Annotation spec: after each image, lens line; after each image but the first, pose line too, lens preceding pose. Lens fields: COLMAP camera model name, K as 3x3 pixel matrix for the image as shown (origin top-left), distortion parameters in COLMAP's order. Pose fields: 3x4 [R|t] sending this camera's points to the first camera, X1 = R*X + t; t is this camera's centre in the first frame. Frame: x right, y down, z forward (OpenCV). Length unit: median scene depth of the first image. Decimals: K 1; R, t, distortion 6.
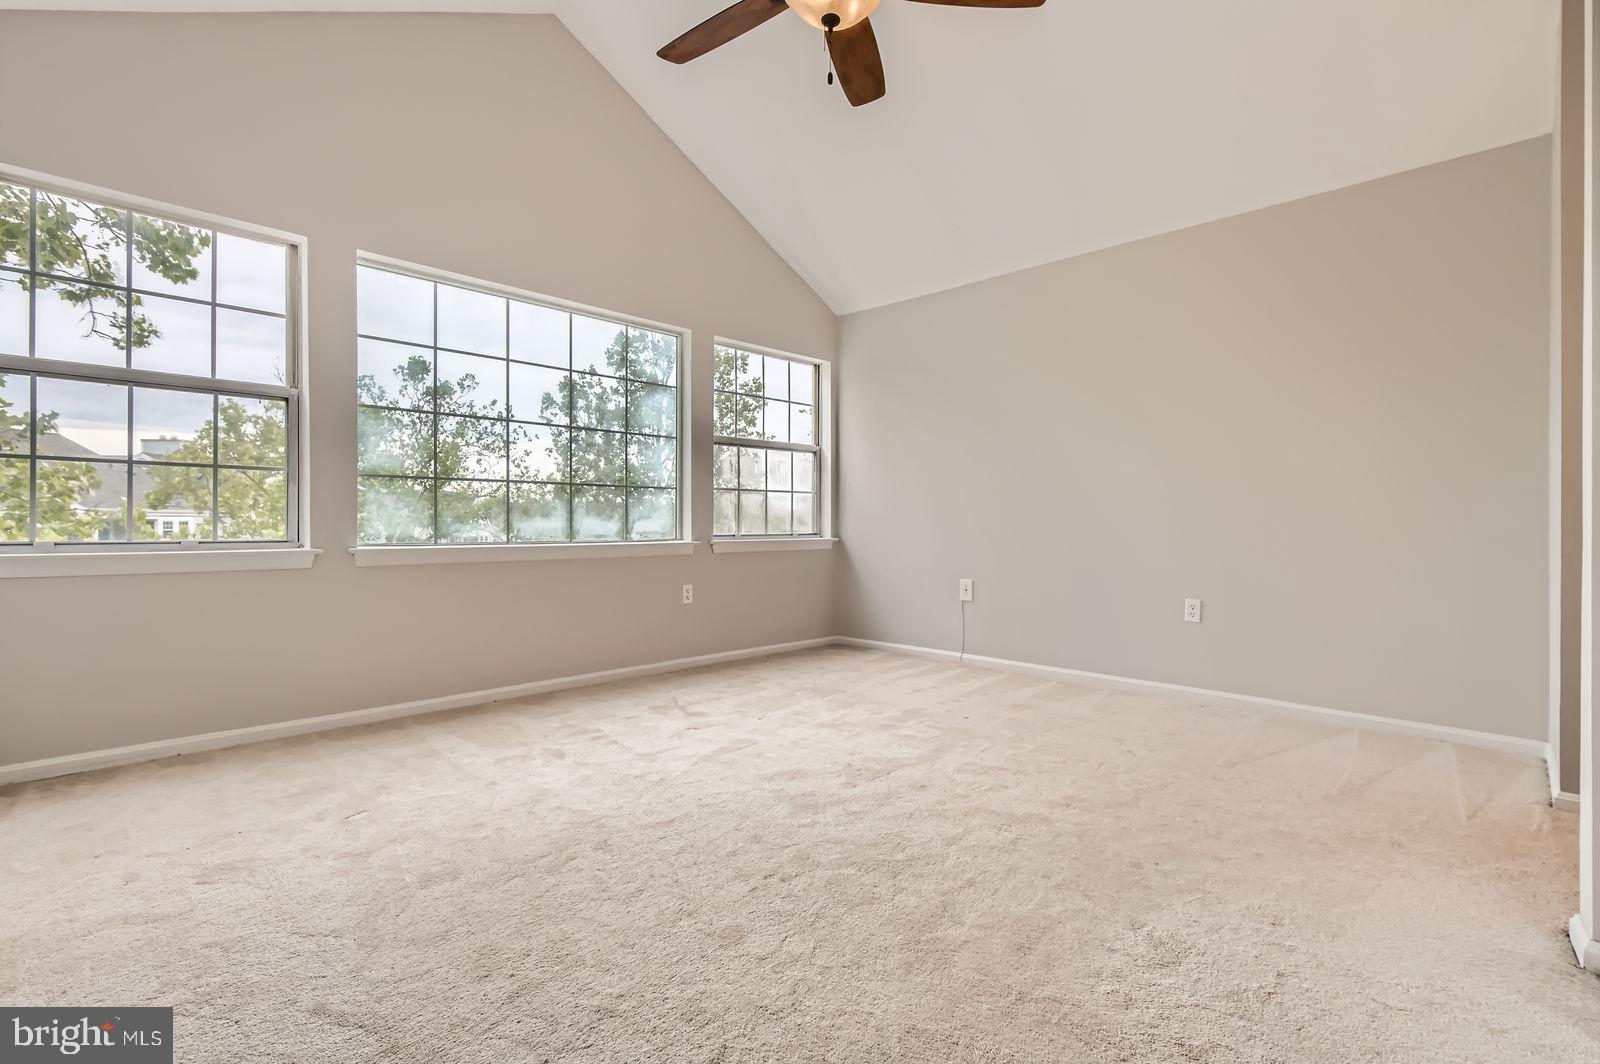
lens RADIAL K [[734.9, 0, 809.2], [0, 734.9, 530.2], [0, 0, 1]] dist [0.013885, -0.000651]
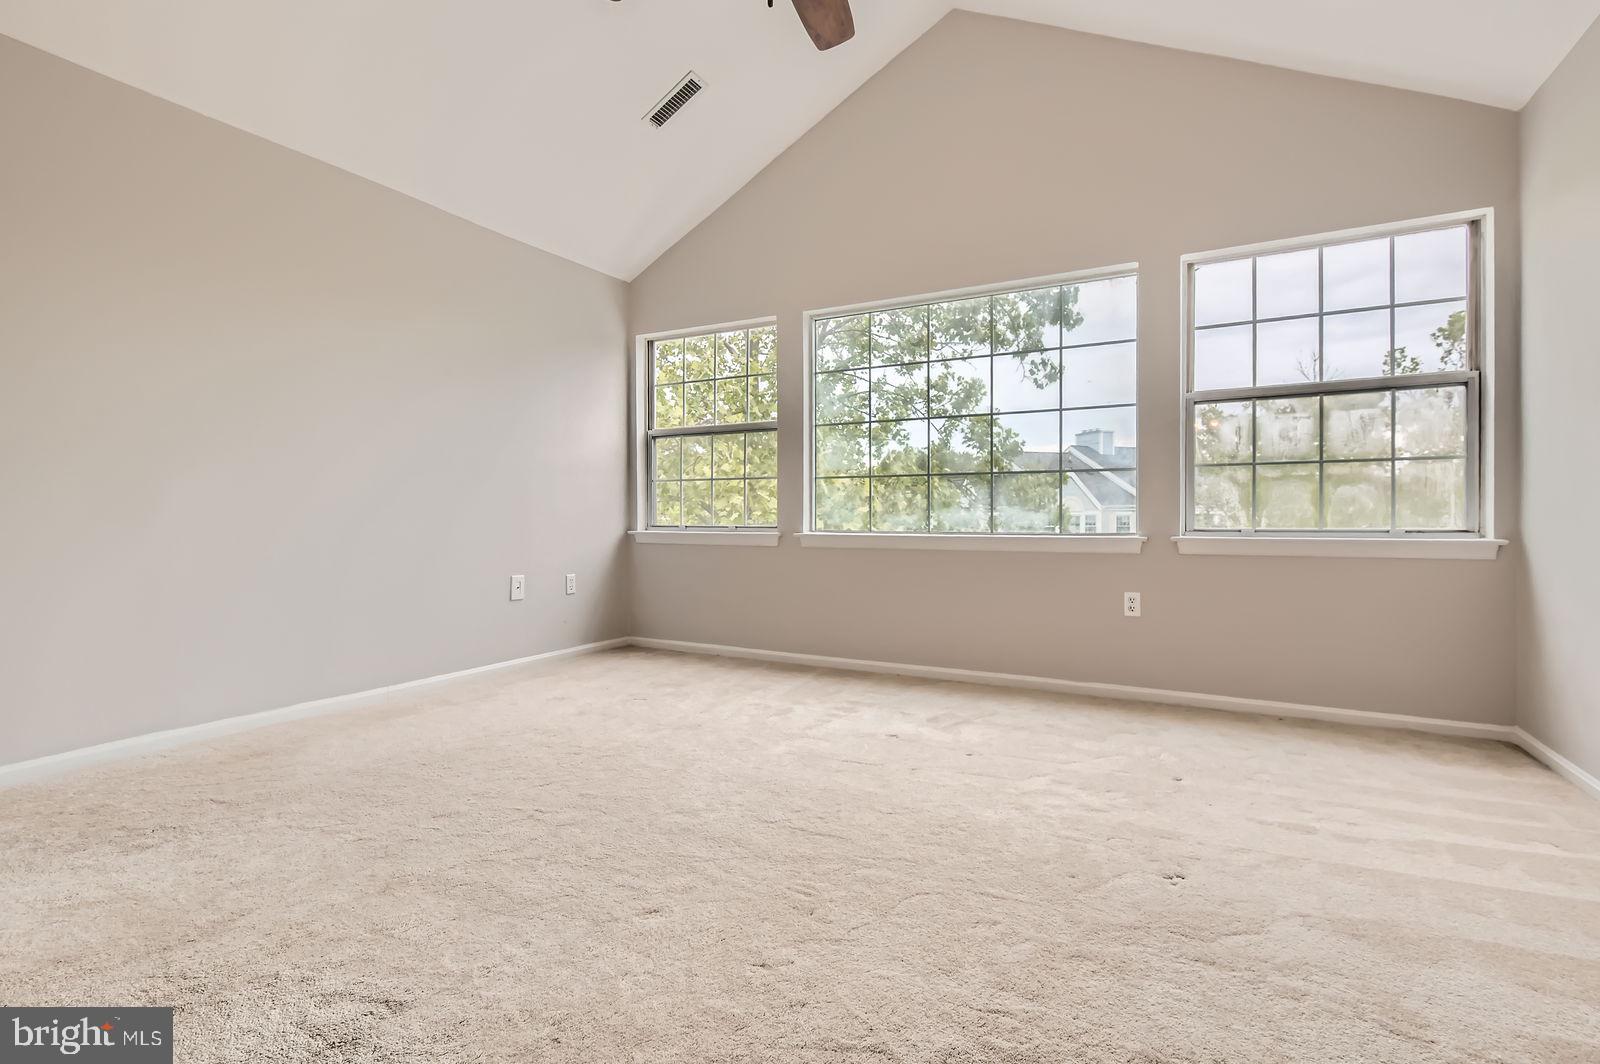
lens RADIAL K [[712.9, 0, 801.1], [0, 712.9, 506.8], [0, 0, 1]] dist [-0.001183, -0.000216]
pose [[0.243014, -0.014117, -0.969920, 0.413694], [-0.001315, 0.999888, -0.014882, -0.004142], [0.970022, 0.004892, 0.242968, 0.402935]]
